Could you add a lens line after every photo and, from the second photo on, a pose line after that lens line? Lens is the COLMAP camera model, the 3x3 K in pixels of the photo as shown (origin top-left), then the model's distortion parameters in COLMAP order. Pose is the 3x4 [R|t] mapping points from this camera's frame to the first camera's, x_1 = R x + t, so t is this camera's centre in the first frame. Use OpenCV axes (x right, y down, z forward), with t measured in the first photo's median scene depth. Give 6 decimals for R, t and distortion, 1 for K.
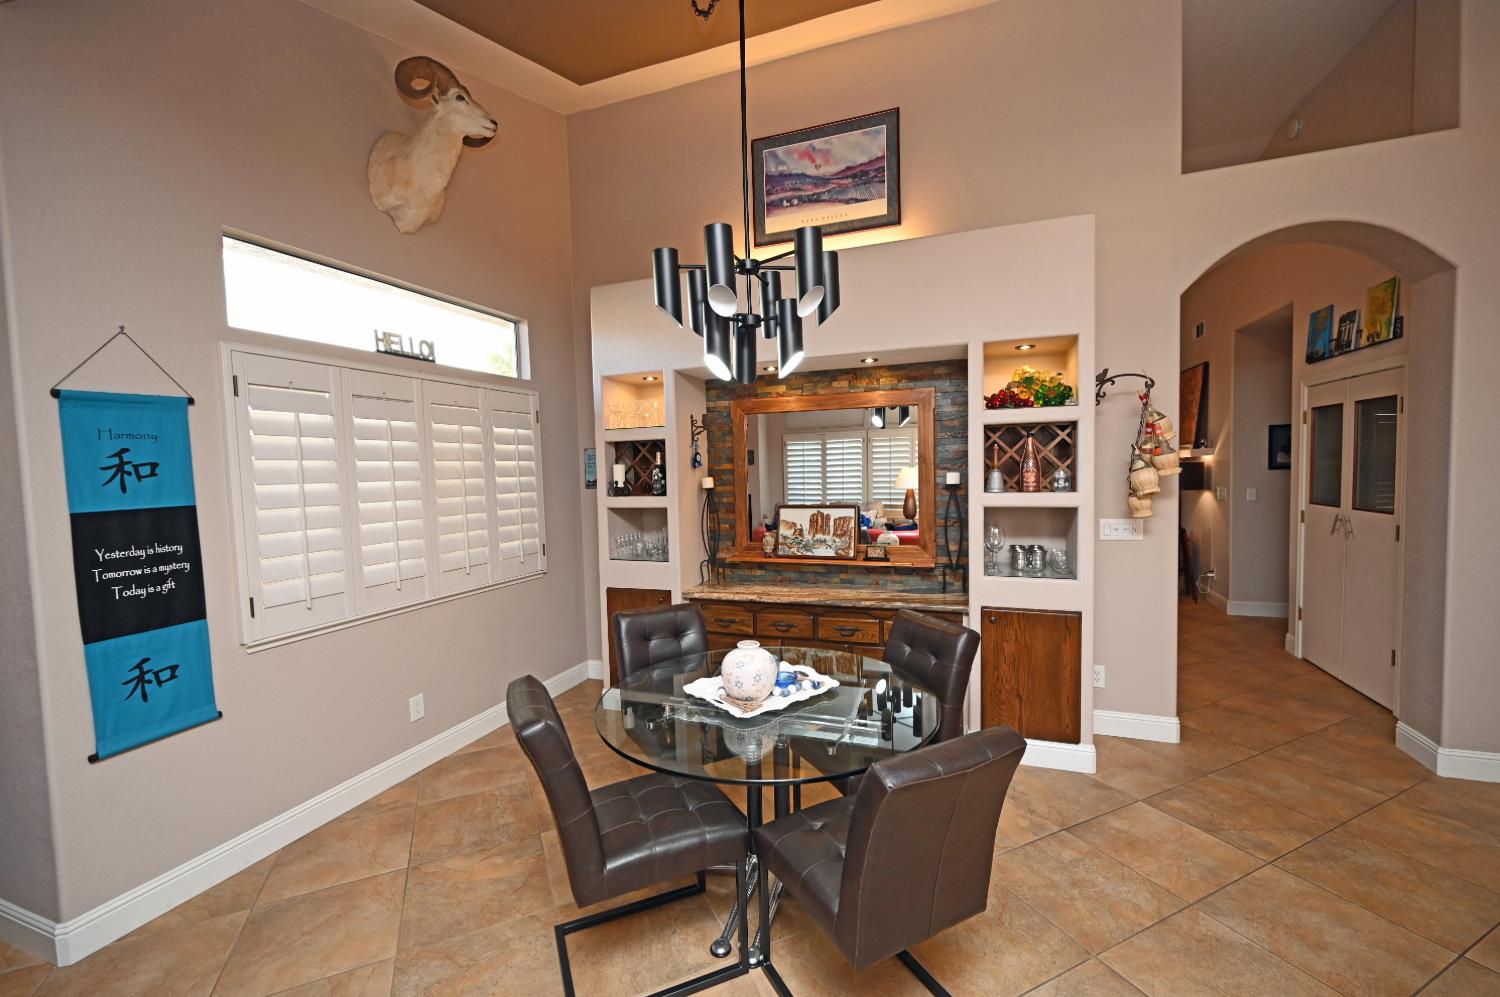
lens RADIAL K [[618.1, 0, 746.4], [0, 618.1, 497.5], [0, 0, 1]] dist [-0.002618, 0.000177]
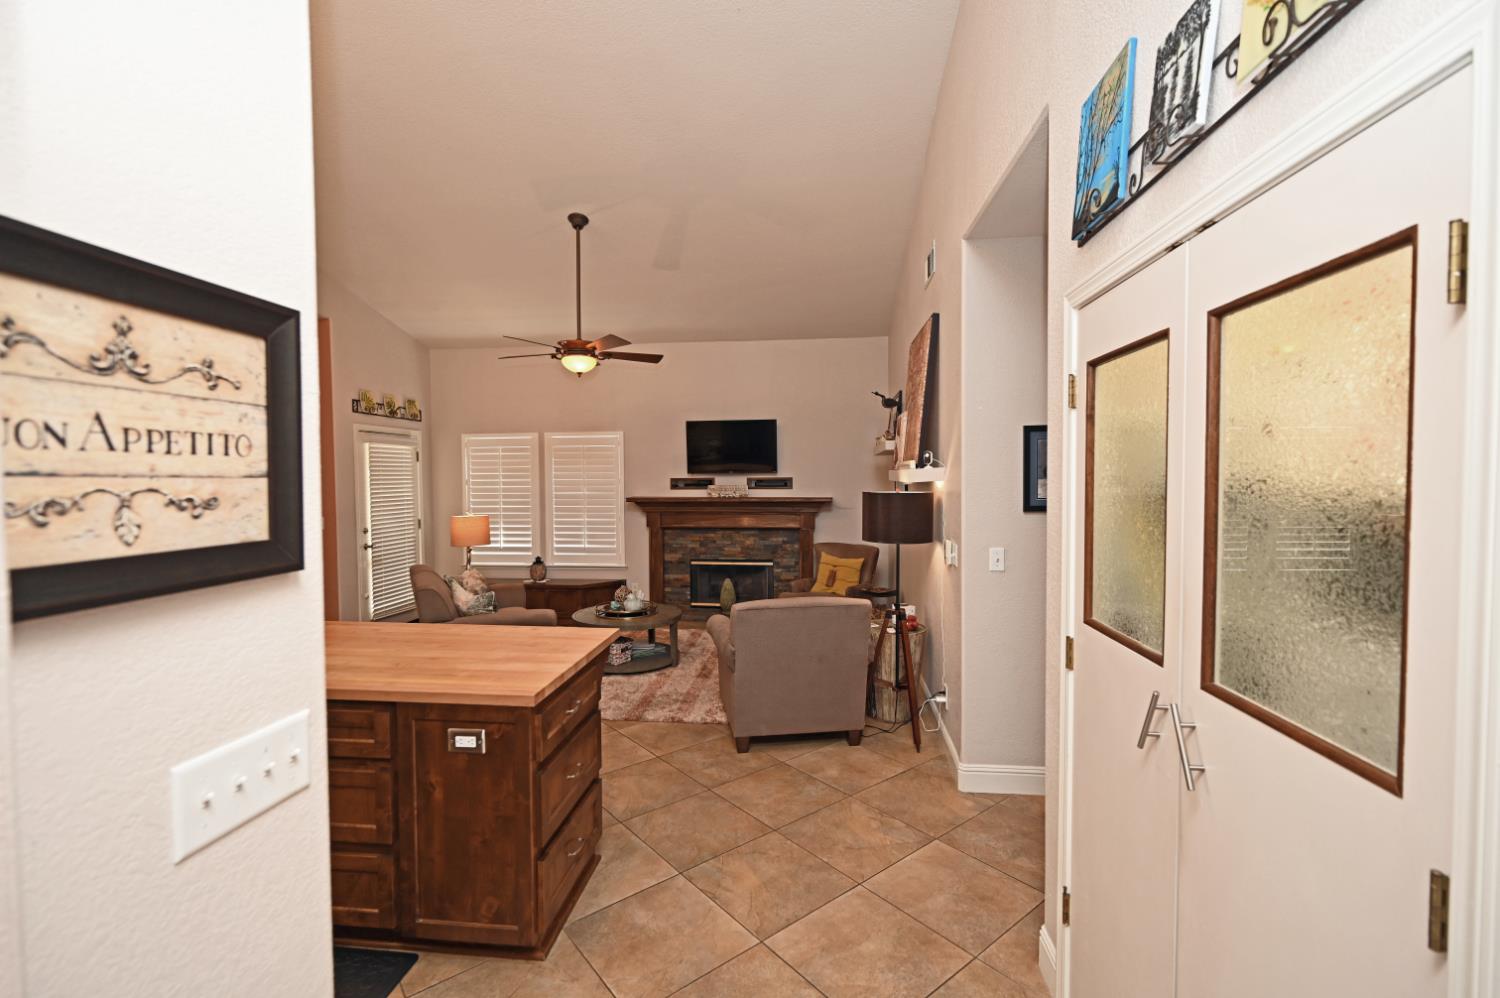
lens RADIAL K [[658.0, 0, 743.9], [0, 658.0, 496.7], [0, 0, 1]] dist [-0.002835, -0.000080]
pose [[0.970998, 0.012172, 0.238776, 0.764687], [-0.006205, 0.999650, -0.025725, -0.066576], [-0.239005, 0.023498, 0.970734, 0.820069]]
